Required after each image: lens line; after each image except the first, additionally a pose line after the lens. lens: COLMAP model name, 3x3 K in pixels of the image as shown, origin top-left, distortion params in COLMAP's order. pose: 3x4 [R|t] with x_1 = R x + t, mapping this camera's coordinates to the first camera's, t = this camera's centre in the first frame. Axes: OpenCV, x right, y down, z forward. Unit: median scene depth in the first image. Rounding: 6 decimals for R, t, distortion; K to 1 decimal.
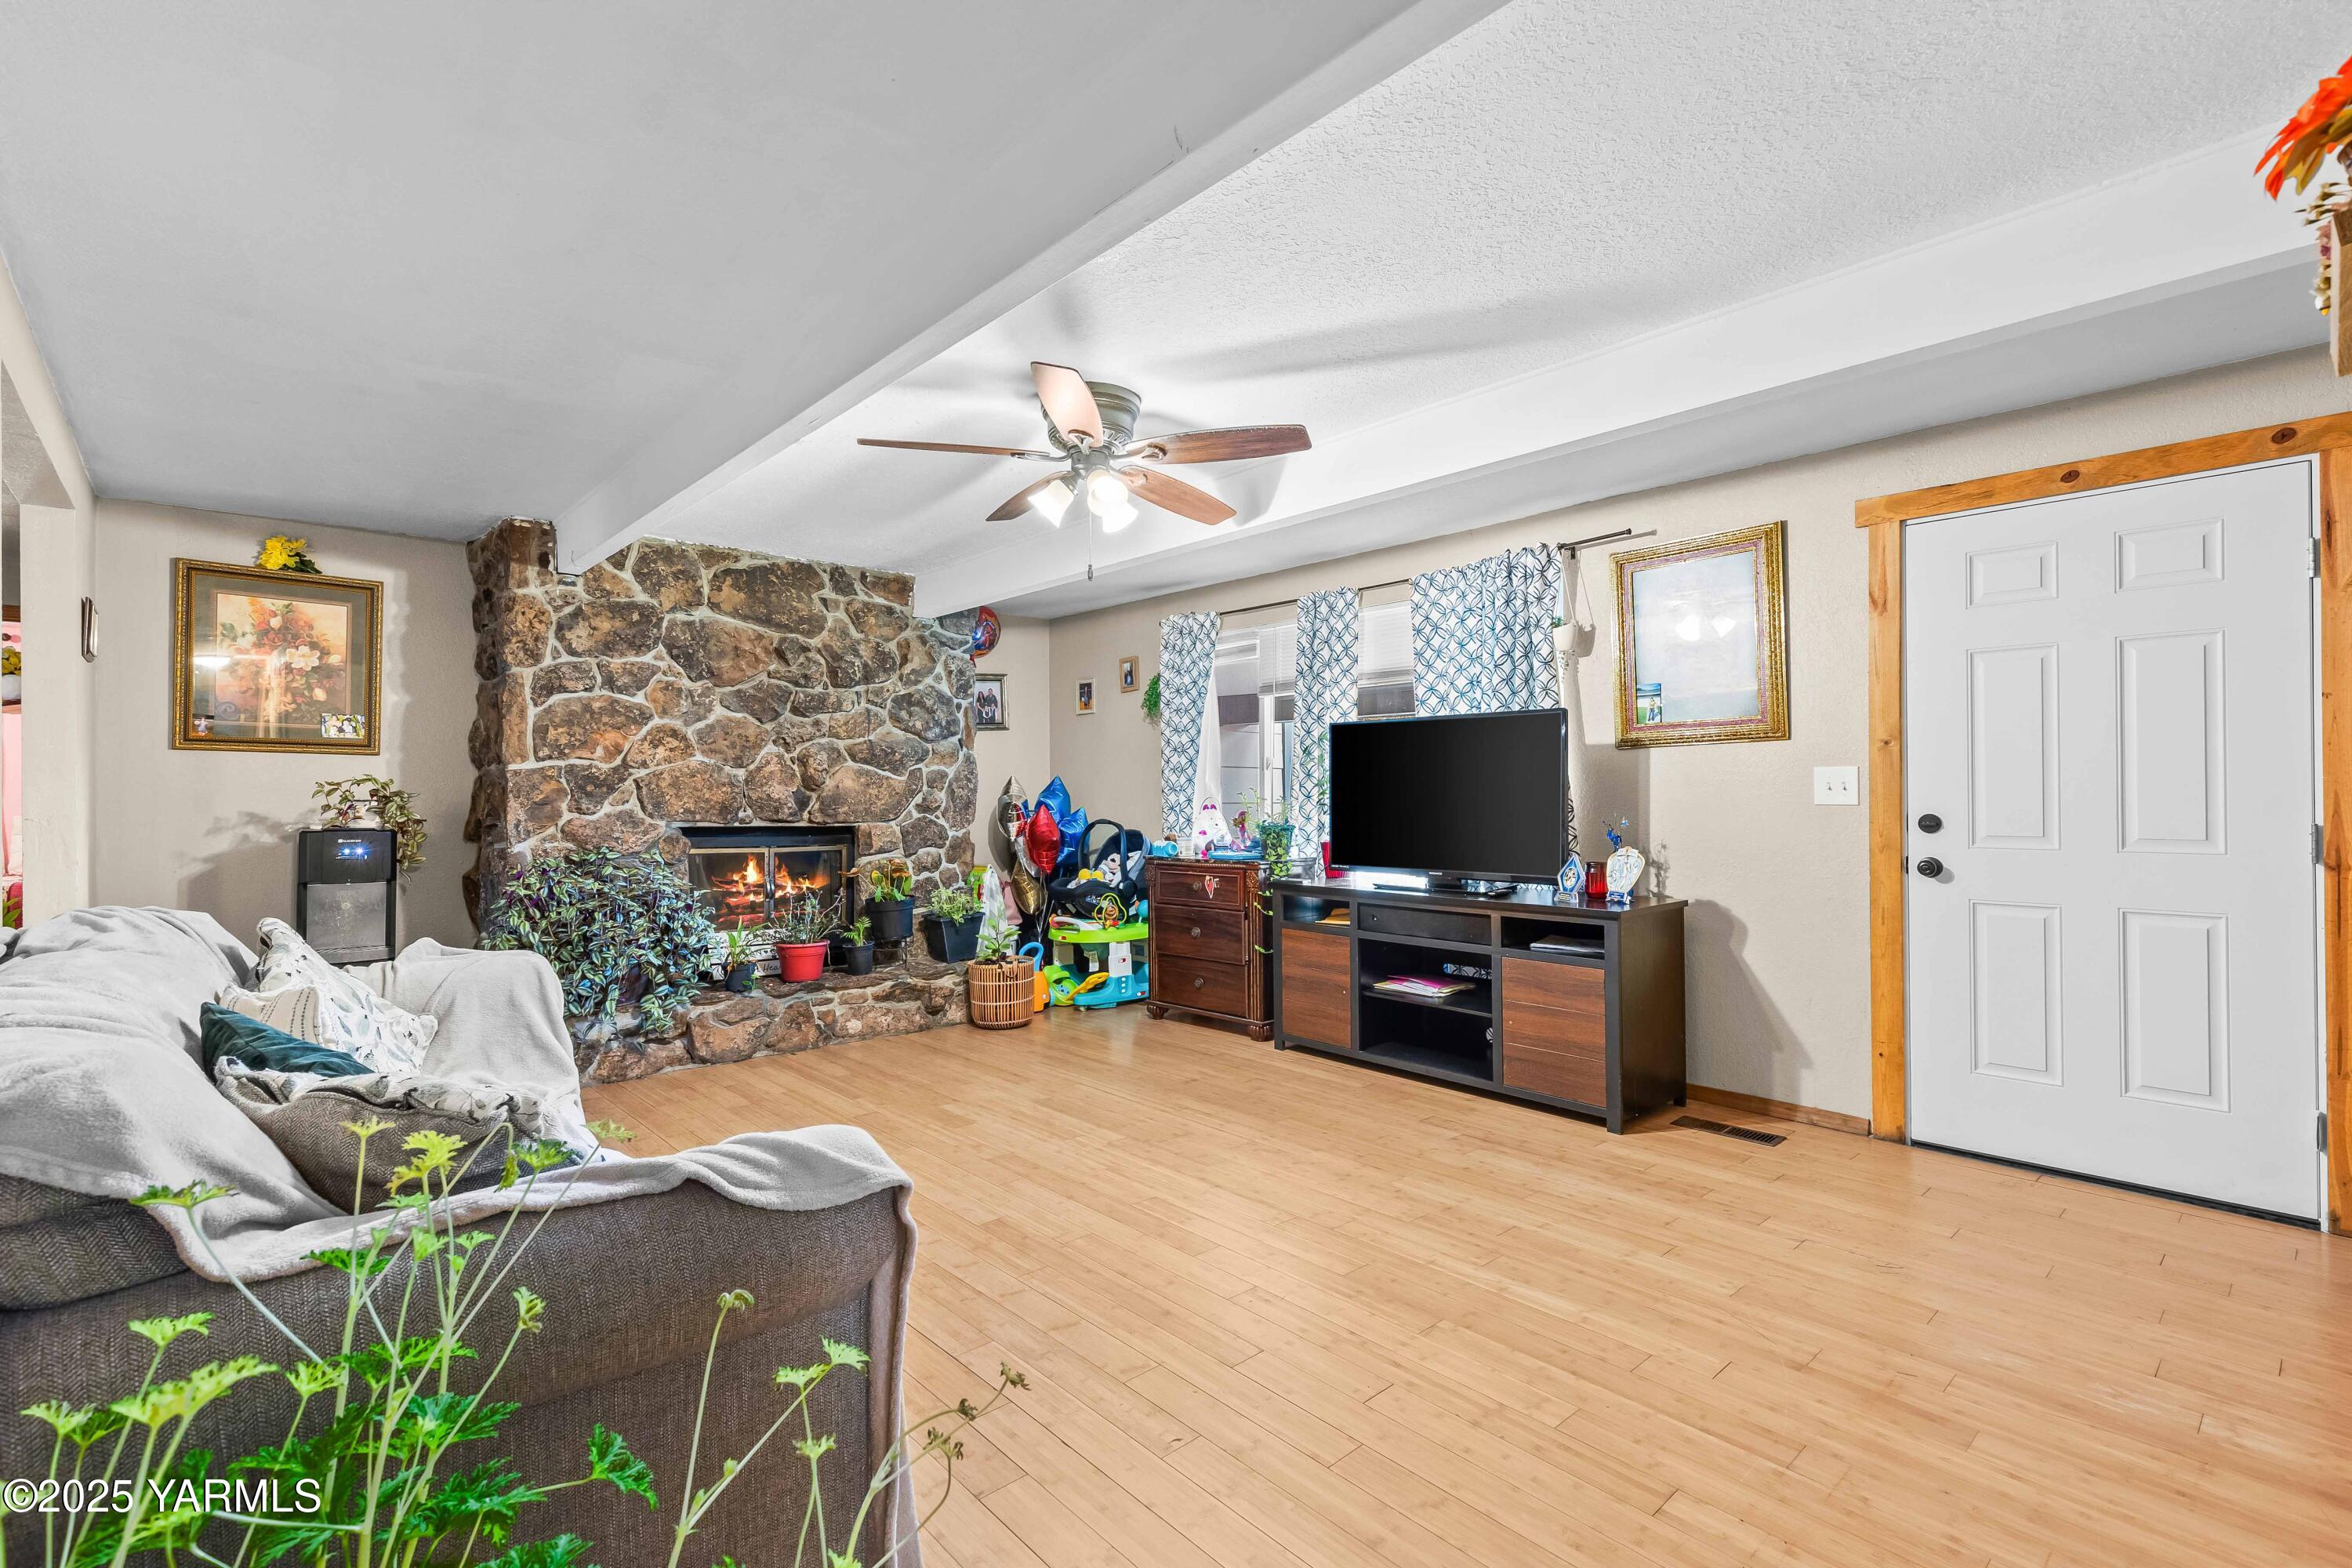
lens RADIAL K [[1059.4, 0, 1184.9], [0, 1059.4, 795.6], [0, 0, 1]] dist [0.002289, -0.000130]
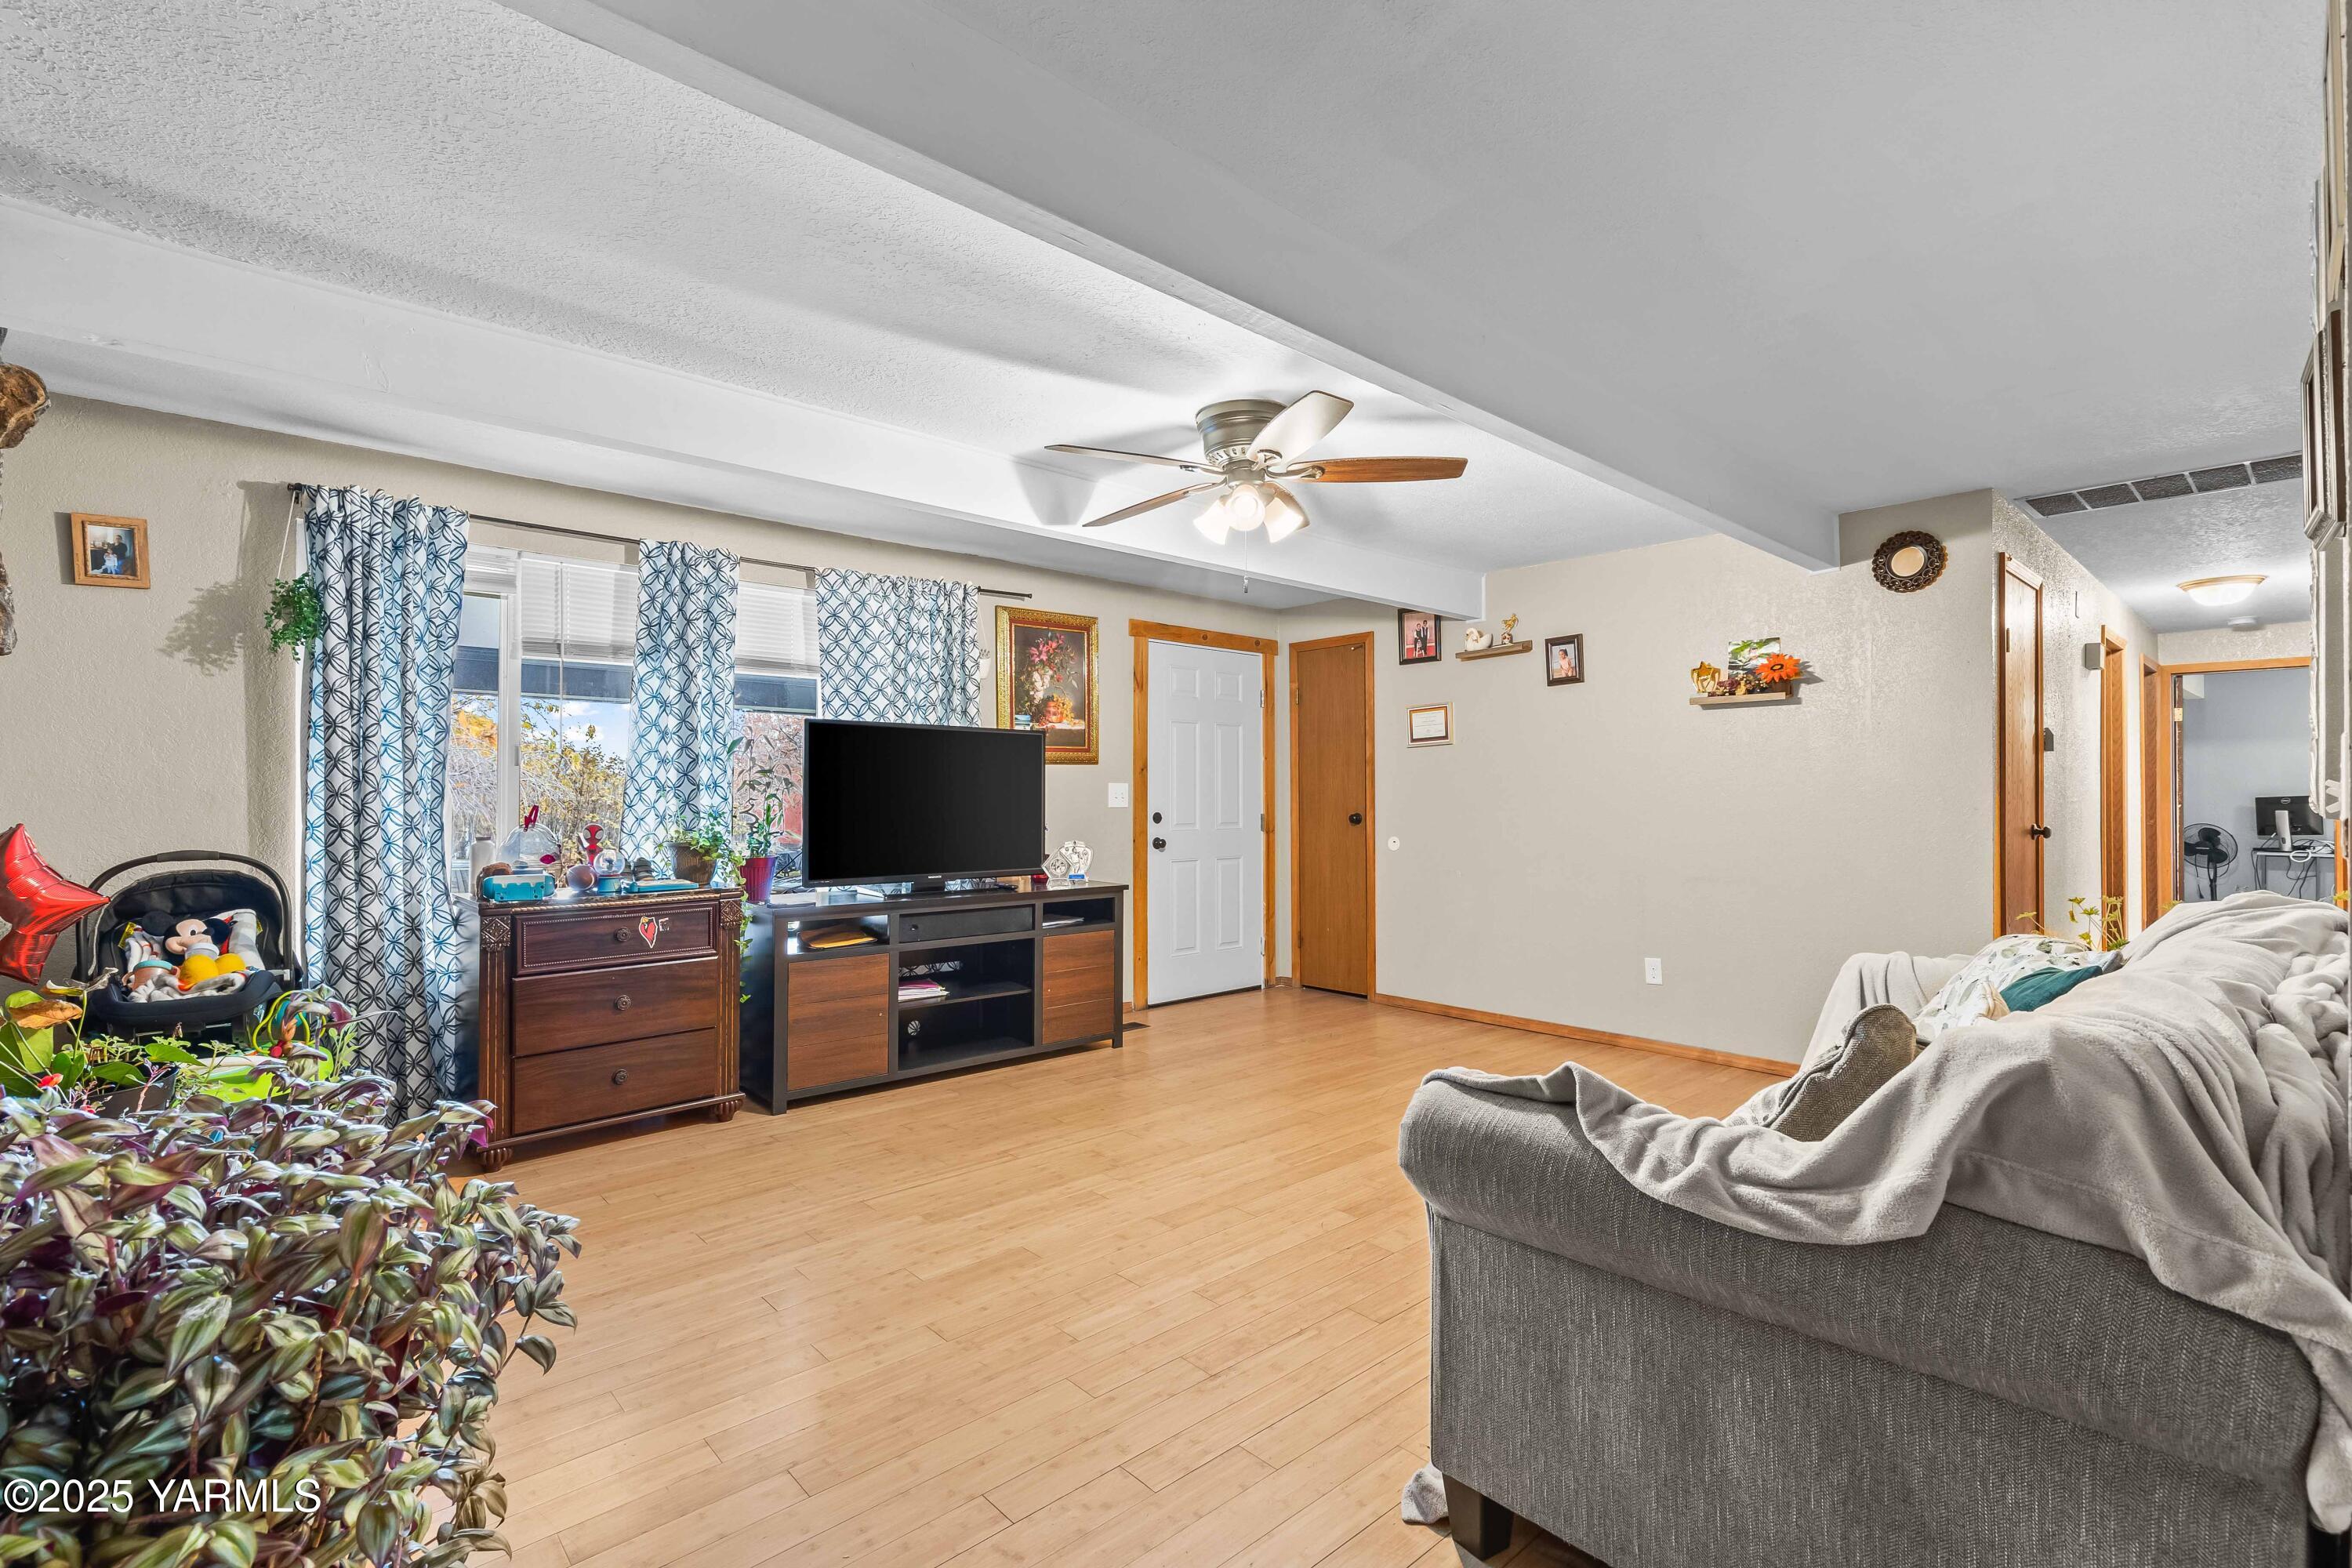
lens RADIAL K [[1059.4, 0, 1184.9], [0, 1059.4, 795.6], [0, 0, 1]] dist [0.002289, -0.000130]
pose [[-0.004285, 0.002739, 0.999987, -0.724990], [-0.001958, 0.999994, -0.002747, -0.003675], [-0.999989, -0.001970, -0.004279, 0.687507]]
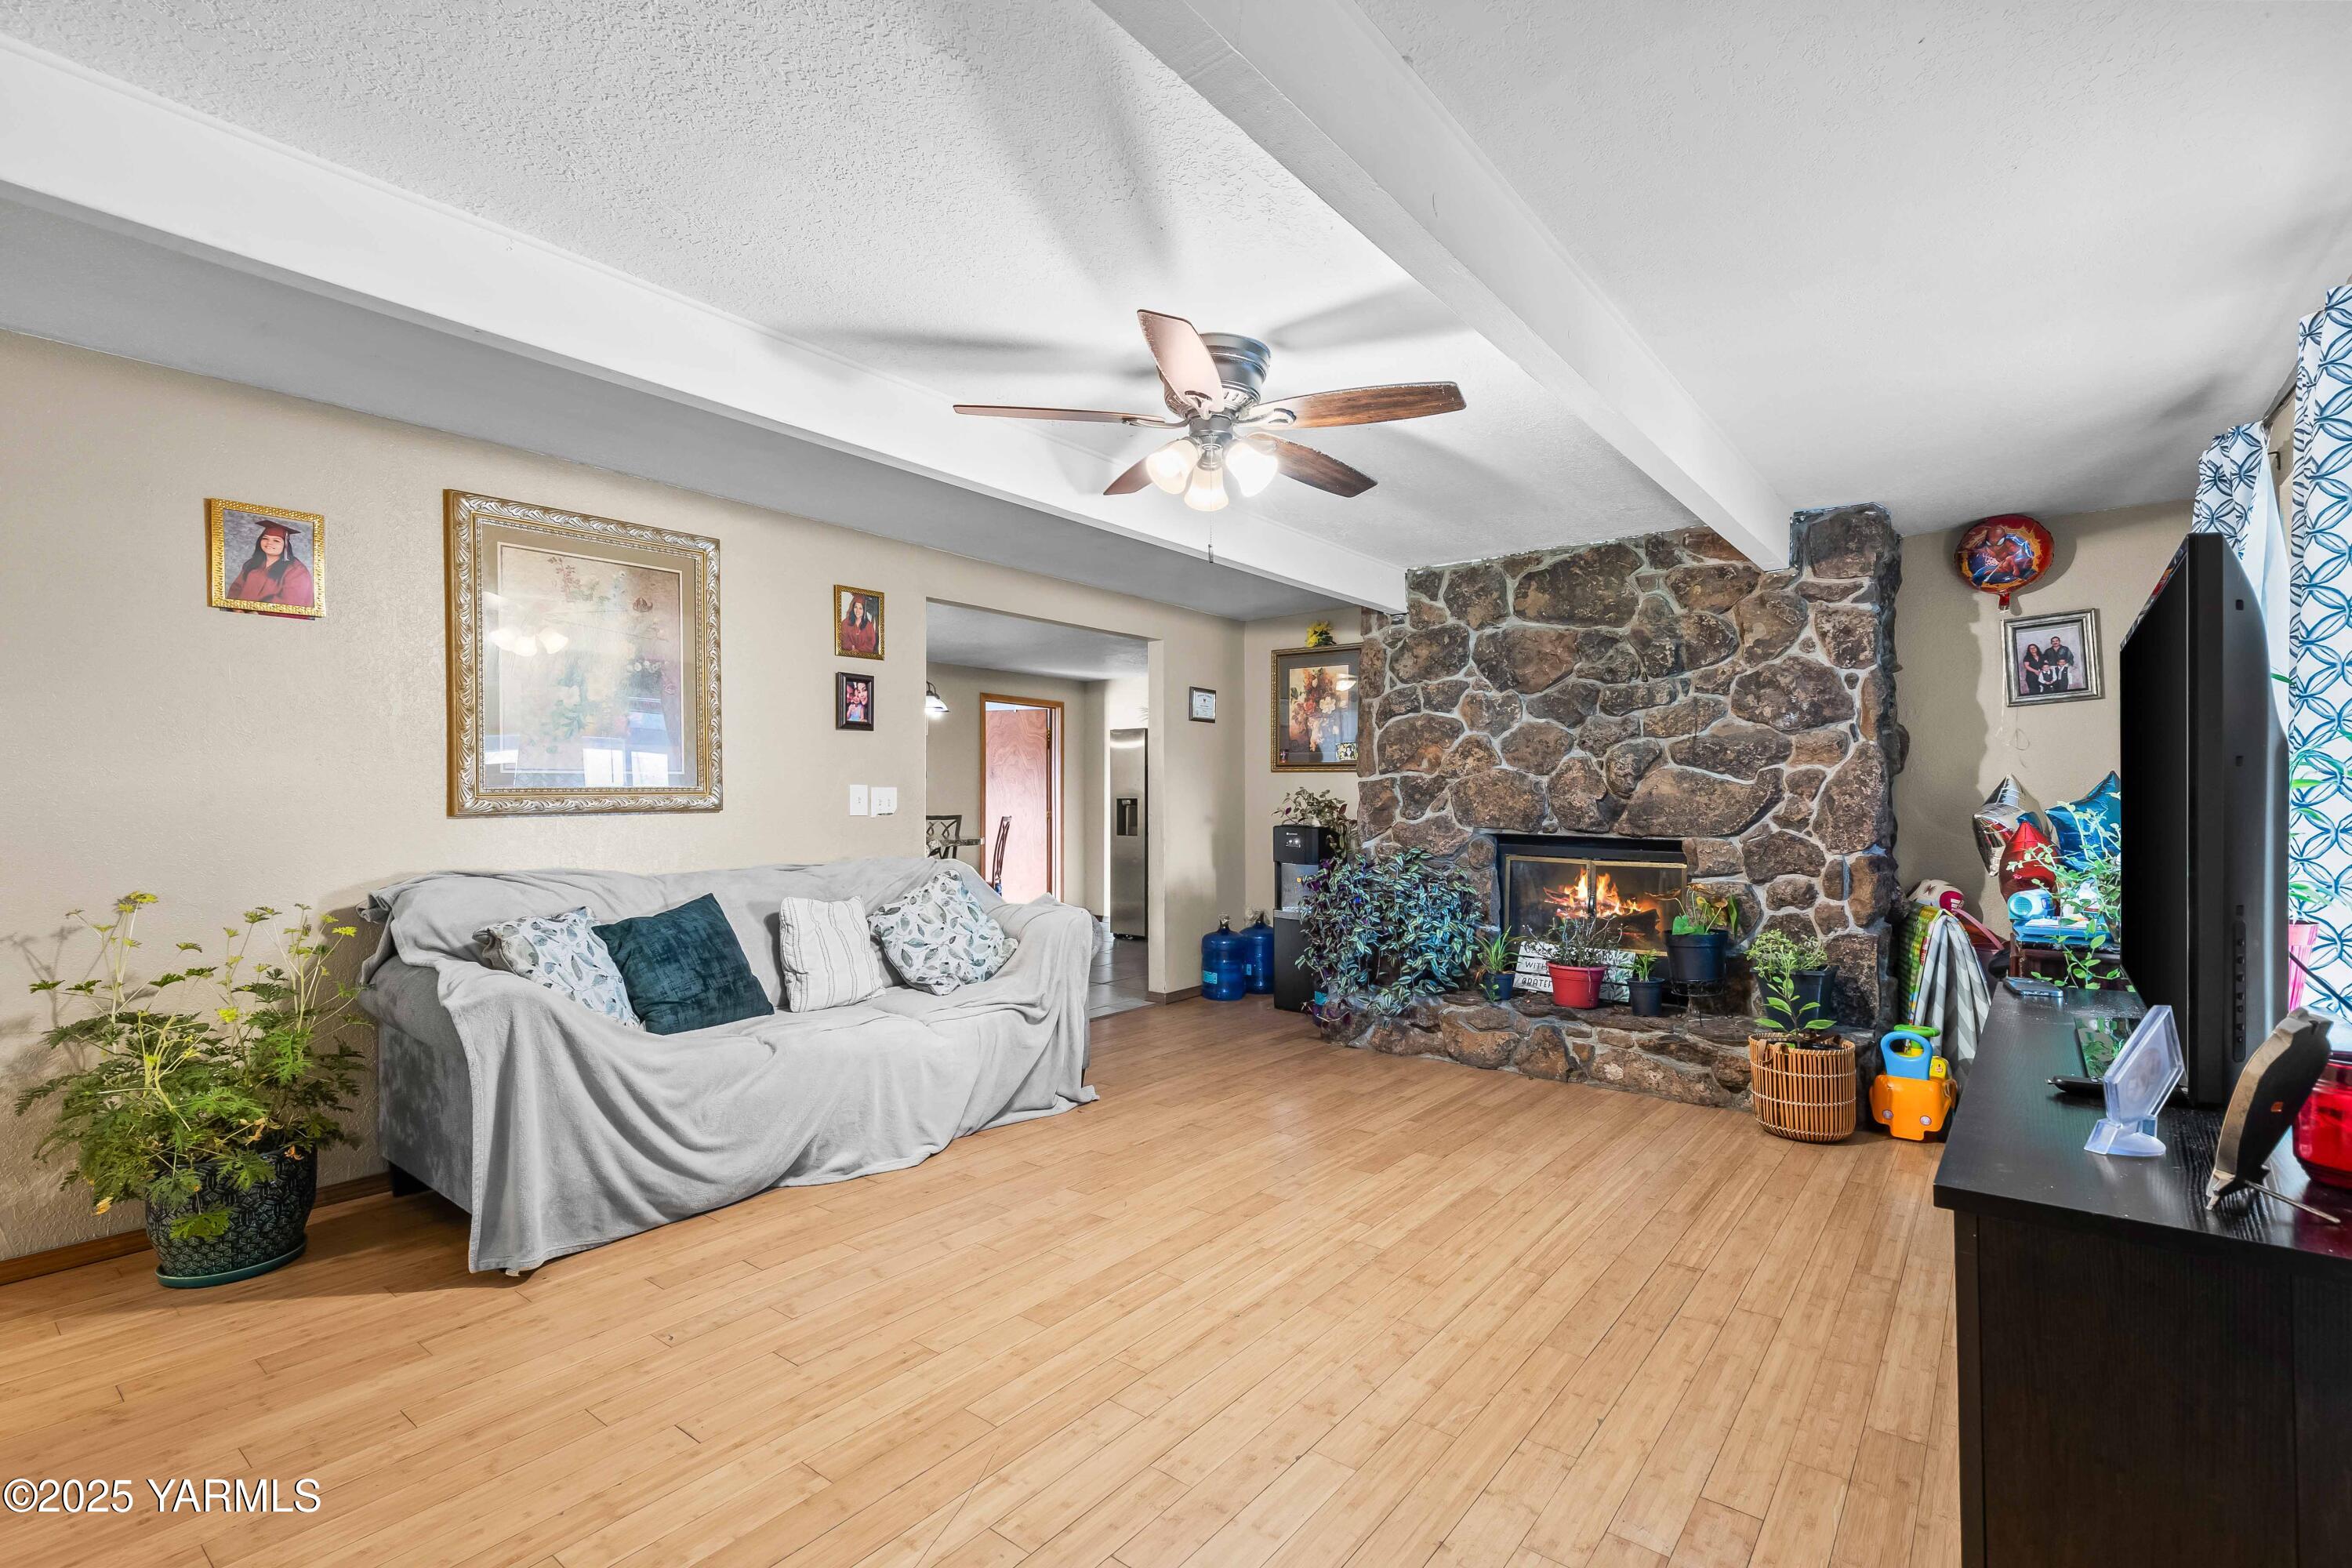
lens RADIAL K [[1059.4, 0, 1184.9], [0, 1059.4, 795.6], [0, 0, 1]] dist [0.002289, -0.000130]
pose [[0.167660, -0.002895, -0.985841, 0.502909], [-0.002828, 0.999990, -0.003417, -0.003052], [0.985841, 0.003361, 0.167650, 0.536364]]
